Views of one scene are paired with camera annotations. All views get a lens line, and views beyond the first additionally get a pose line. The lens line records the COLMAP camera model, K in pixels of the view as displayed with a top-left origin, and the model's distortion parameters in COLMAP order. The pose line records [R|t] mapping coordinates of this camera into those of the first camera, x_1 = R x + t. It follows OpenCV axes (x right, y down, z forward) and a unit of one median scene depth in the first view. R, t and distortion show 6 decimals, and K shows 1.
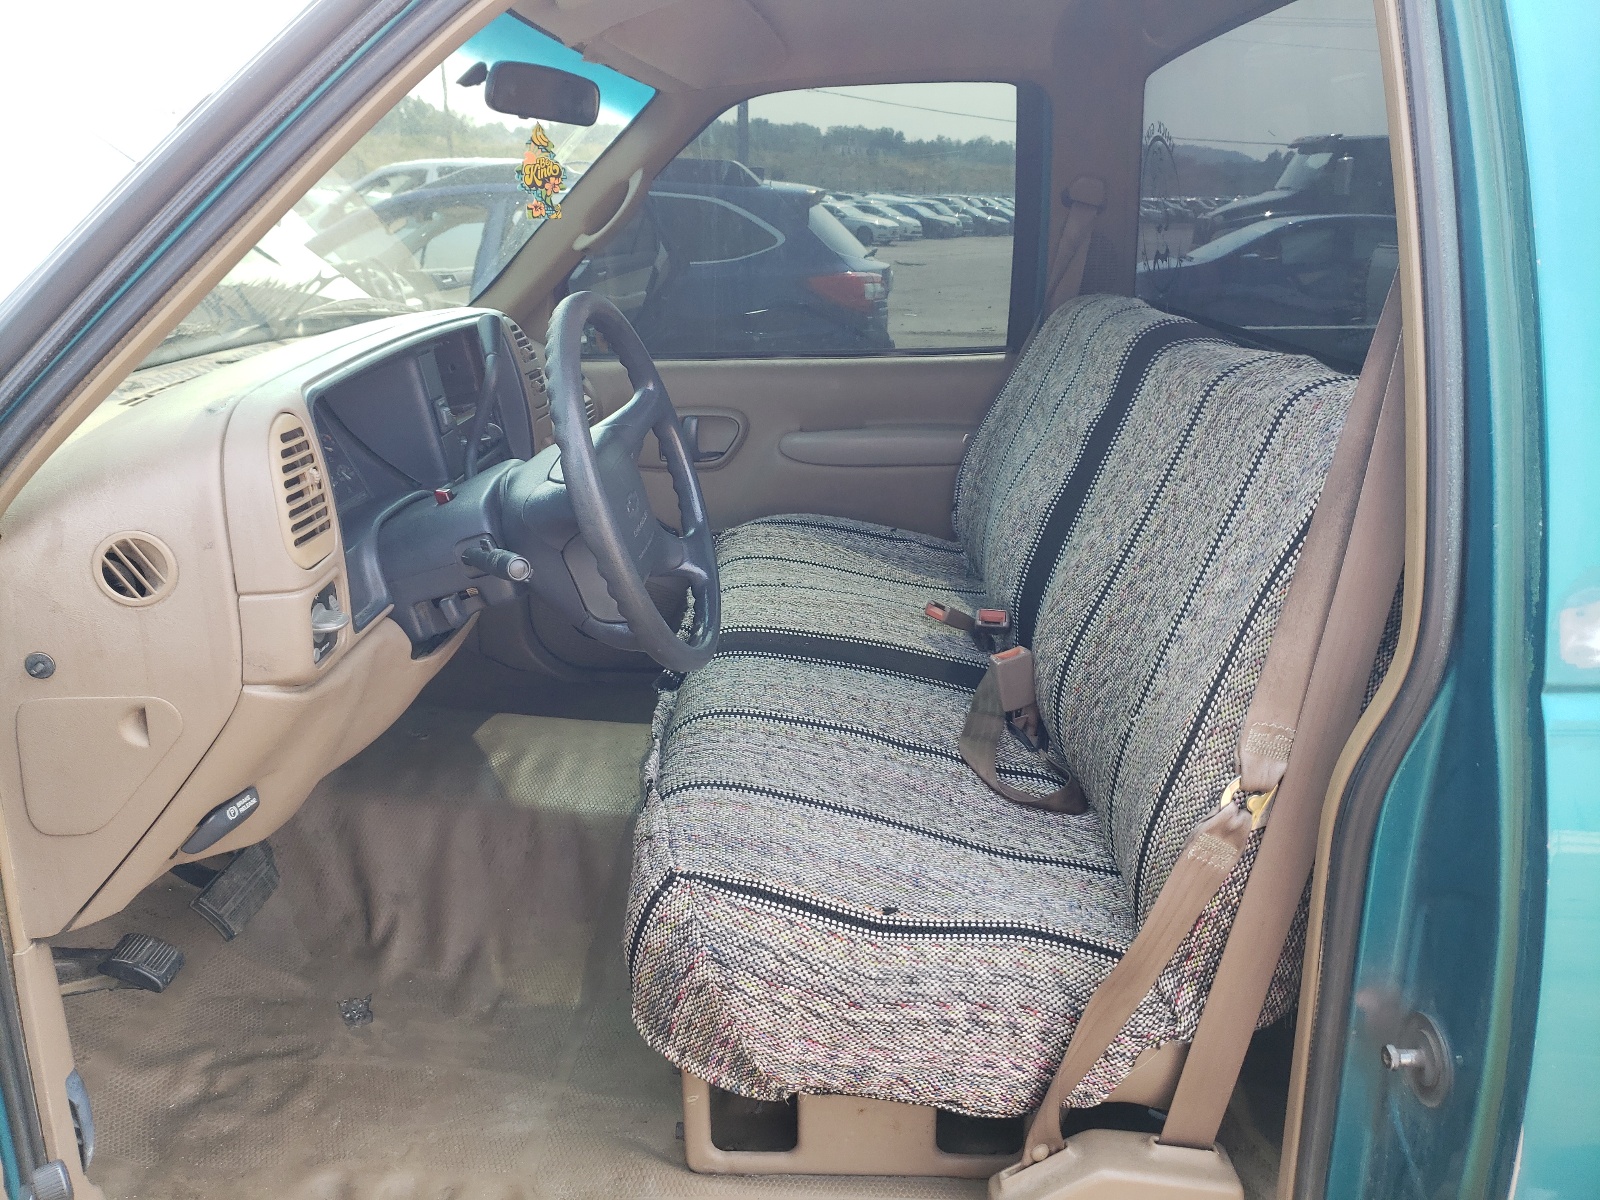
lens RADIAL K [[1321.8, 0, 796.3], [0, 1321.8, 590.4], [0, 0, 1]] dist [-0.017227, -0.005040]
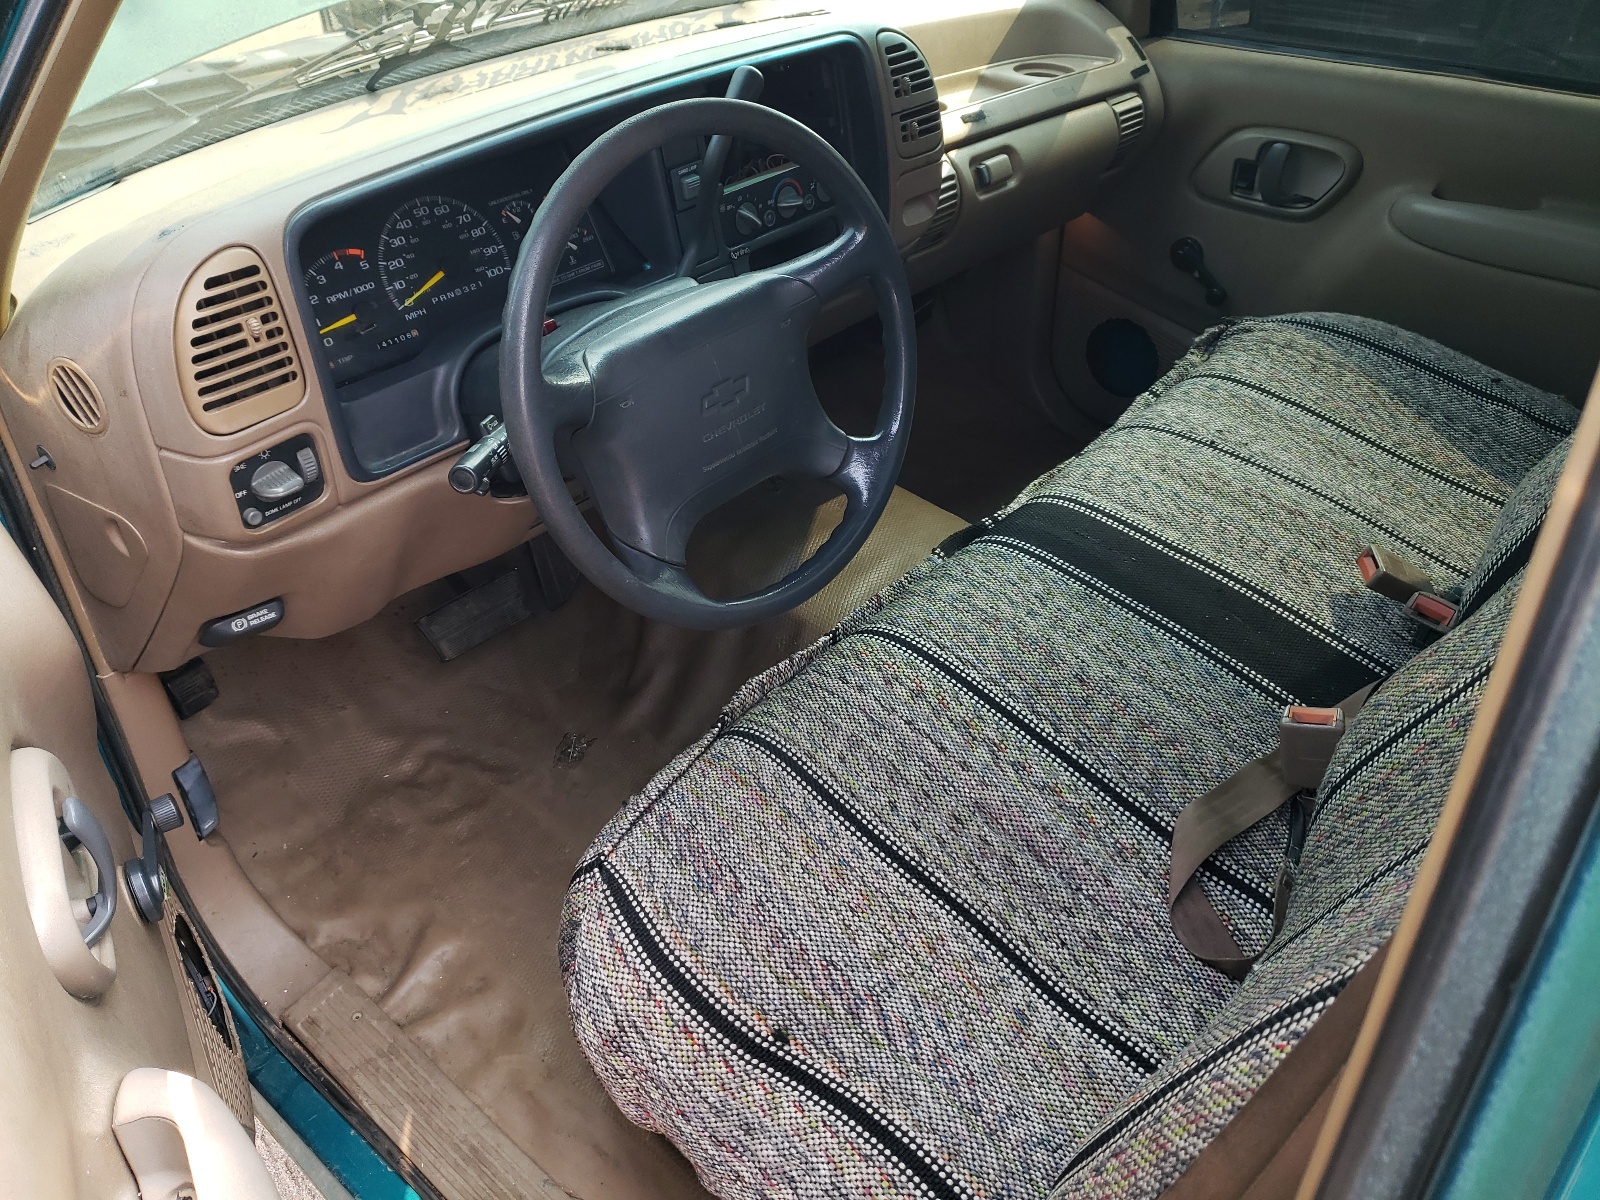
lens RADIAL K [[1321.8, 0, 805.3], [0, 1321.8, 610.1], [0, 0, 1]] dist [-0.017227, -0.005040]
pose [[0.778958, 0.375979, -0.501861, 0.398214], [-0.179709, 0.900596, 0.395766, -0.309346], [0.600774, -0.218096, 0.769094, 0.483068]]
